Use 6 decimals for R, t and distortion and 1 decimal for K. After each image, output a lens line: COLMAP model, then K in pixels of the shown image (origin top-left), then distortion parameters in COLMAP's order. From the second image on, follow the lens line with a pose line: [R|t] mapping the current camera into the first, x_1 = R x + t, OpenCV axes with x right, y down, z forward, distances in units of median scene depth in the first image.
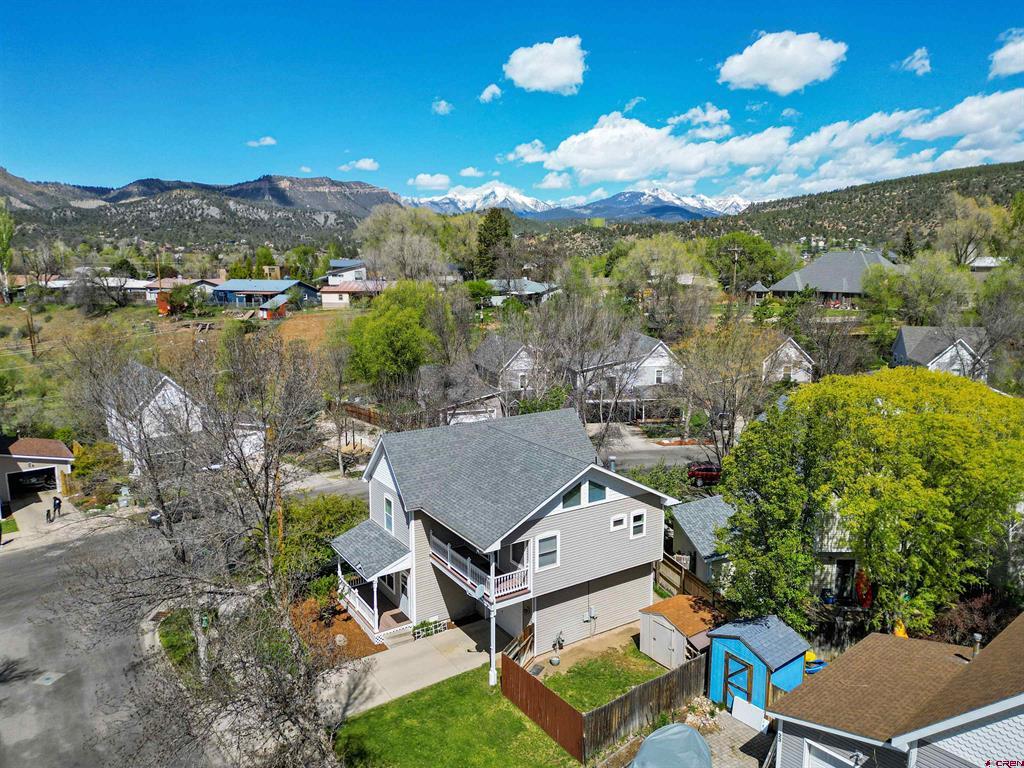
lens RADIAL K [[701.4, 0, 512.0], [0, 701.4, 384.0], [0, 0, 1]] dist [0.061100, -0.050477]
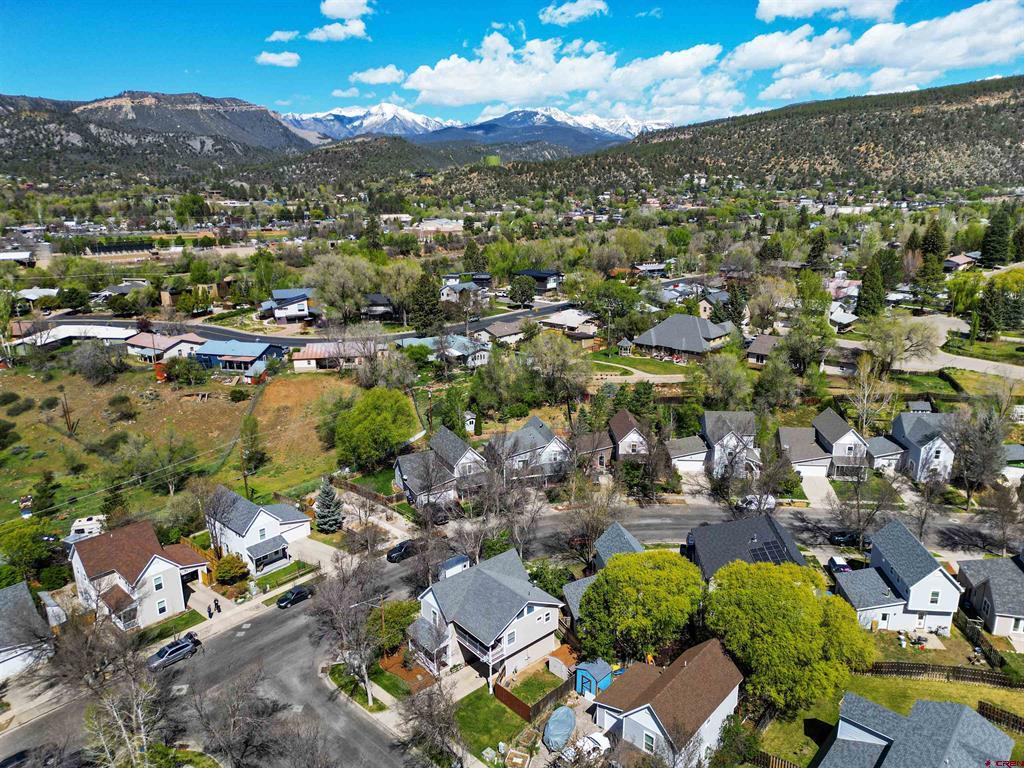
lens RADIAL K [[701.4, 0, 512.0], [0, 701.4, 384.0], [0, 0, 1]] dist [0.061100, -0.050477]
pose [[0.989328, -0.041565, 0.139648, -0.060658], [0.026419, 0.993733, 0.108611, -0.217568], [-0.143288, -0.103762, 0.984227, -0.315832]]
